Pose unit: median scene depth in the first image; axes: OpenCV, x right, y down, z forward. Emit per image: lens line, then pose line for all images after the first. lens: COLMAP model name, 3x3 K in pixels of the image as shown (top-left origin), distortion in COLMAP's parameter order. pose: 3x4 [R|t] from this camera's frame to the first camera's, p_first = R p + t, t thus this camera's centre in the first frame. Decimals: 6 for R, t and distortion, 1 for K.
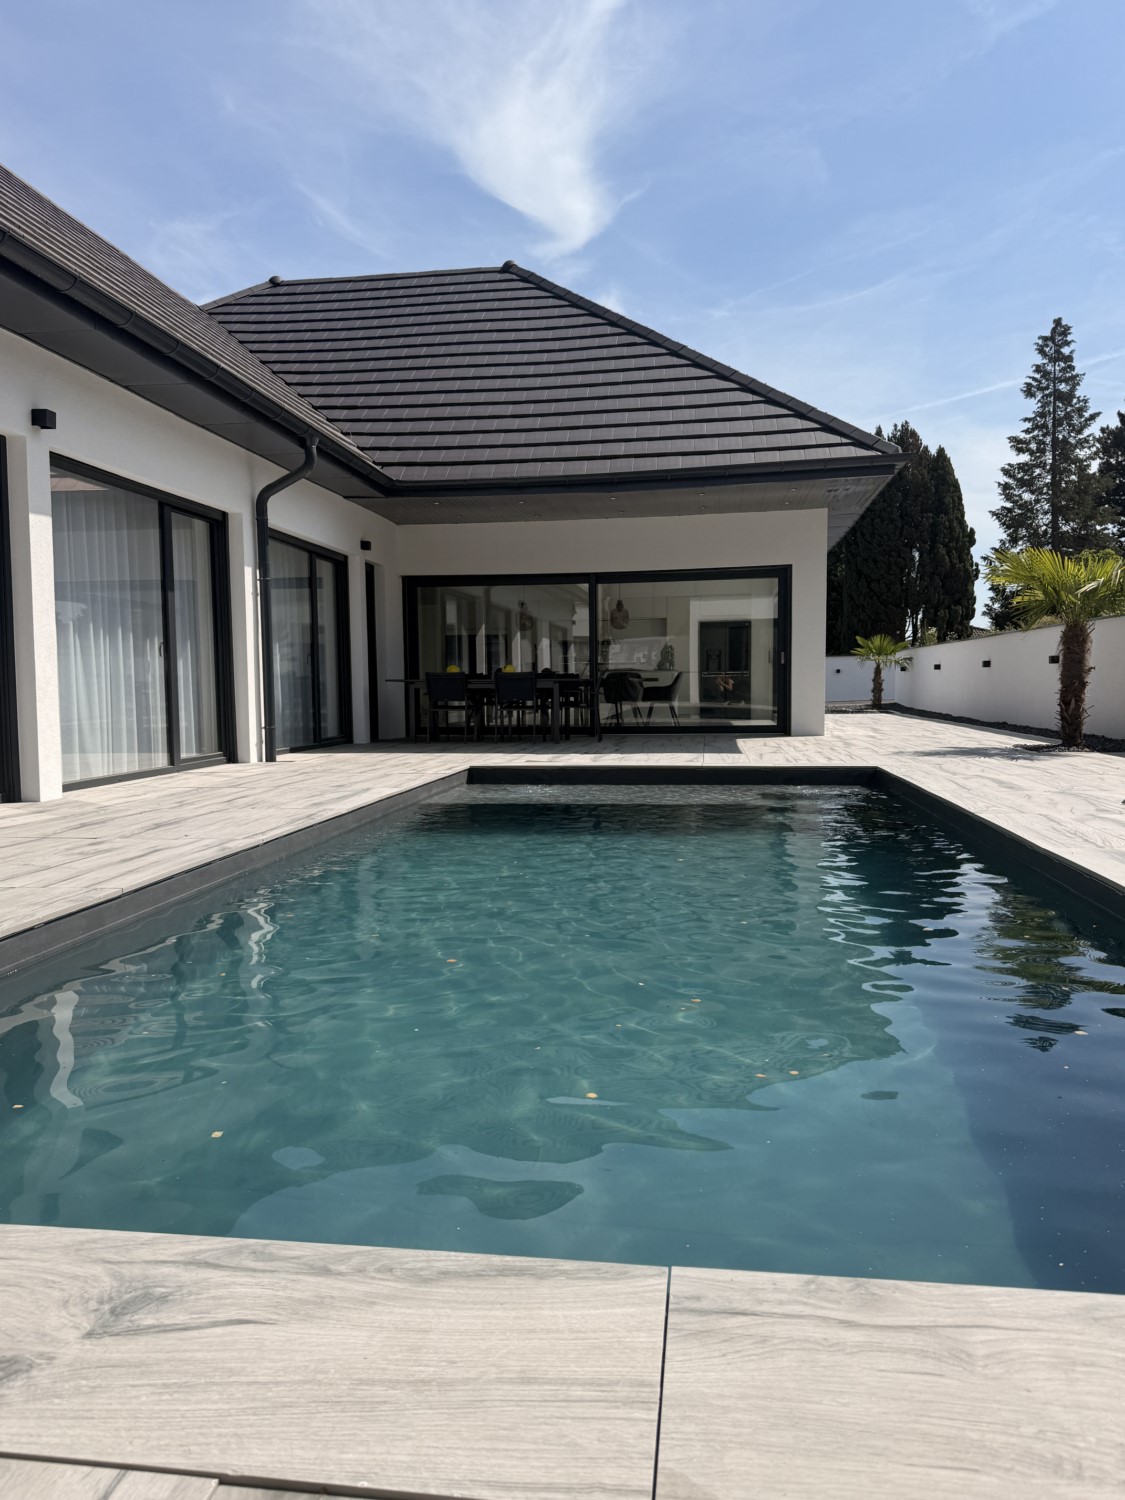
lens RADIAL K [[1082.7, 0, 549.6], [0, 1082.7, 777.0], [0, 0, 1]] dist [0.048219, -0.053522]
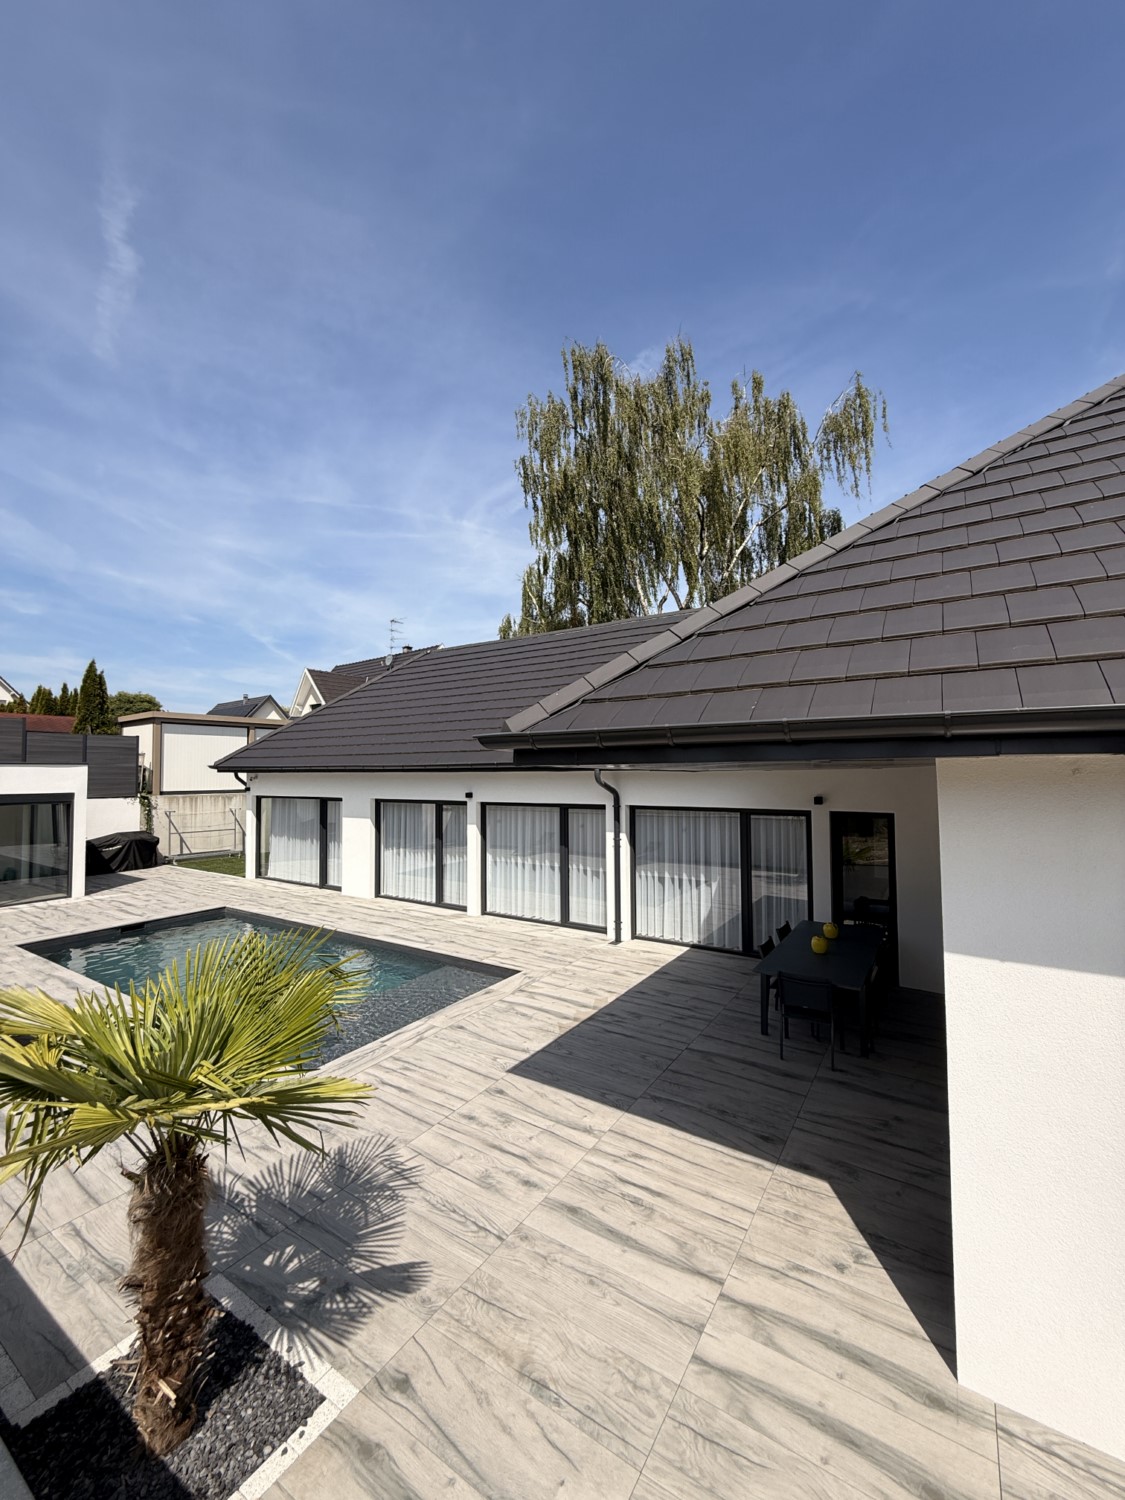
lens RADIAL K [[601.7, 0, 558.0], [0, 601.7, 752.1], [0, 0, 1]] dist [-0.000171, 0.000478]
pose [[-0.423674, -0.013702, -0.905711, 0.529725], [-0.064616, 0.997795, 0.015131, -0.258410], [0.903507, 0.064934, -0.423625, 1.023105]]
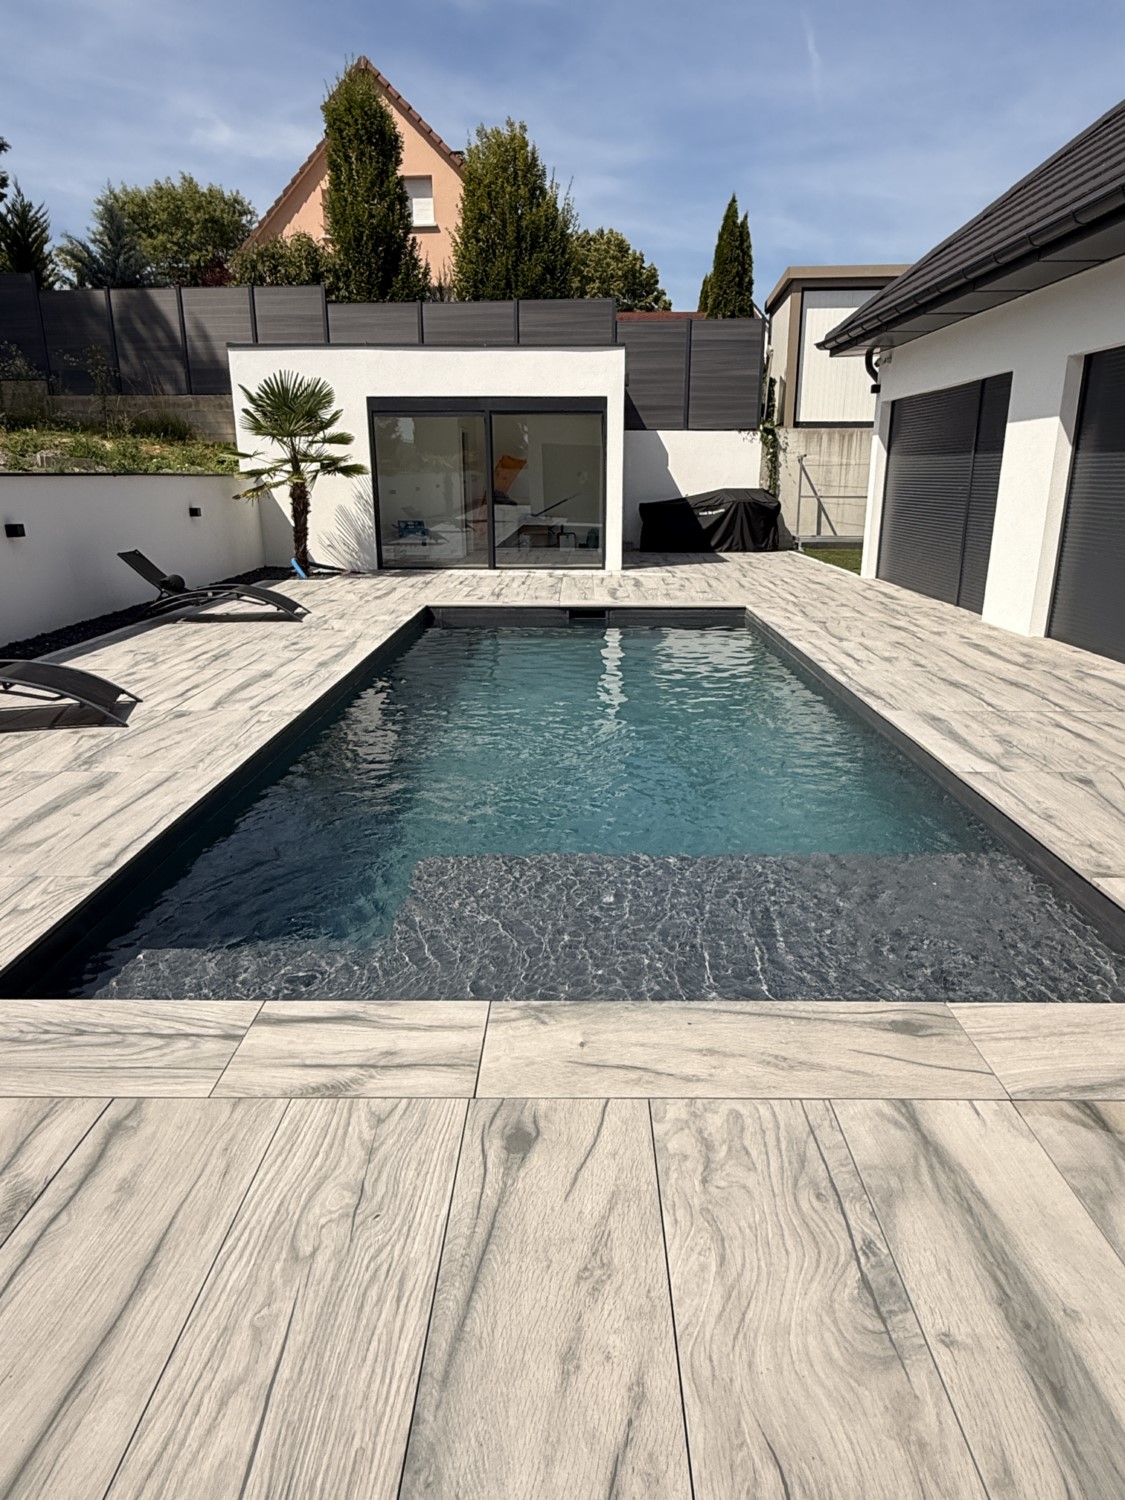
lens RADIAL K [[927.3, 0, 569.7], [0, 927.3, 753.0], [0, 0, 1]] dist [0.000488, 0.003310]
pose [[-0.991380, 0.052953, -0.119836, 0.105432], [0.005021, 0.929366, 0.369126, -0.126959], [0.130918, 0.365342, -0.921621, 0.865129]]
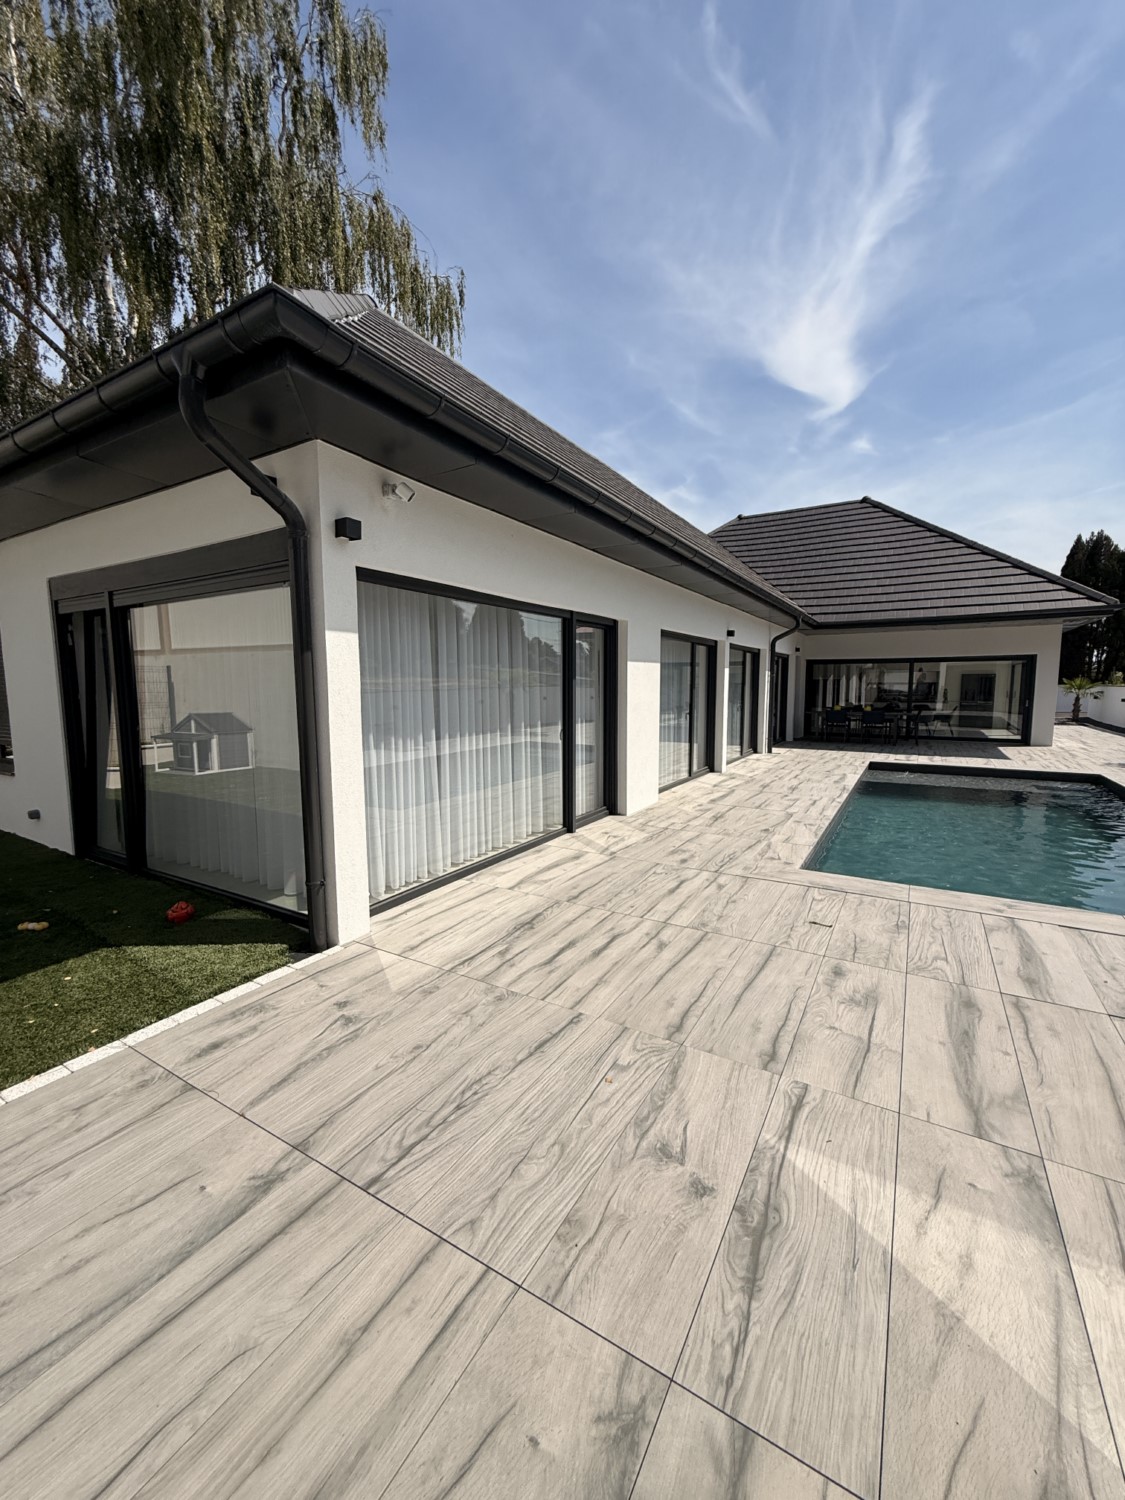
lens RADIAL K [[601.7, 0, 560.1], [0, 601.7, 750.0], [0, 0, 1]] dist [-0.000171, 0.000478]
pose [[0.923931, 0.049944, -0.379285, -0.142569], [-0.039502, 0.998597, 0.035269, -0.037985], [0.380514, -0.017603, 0.924608, -0.291140]]
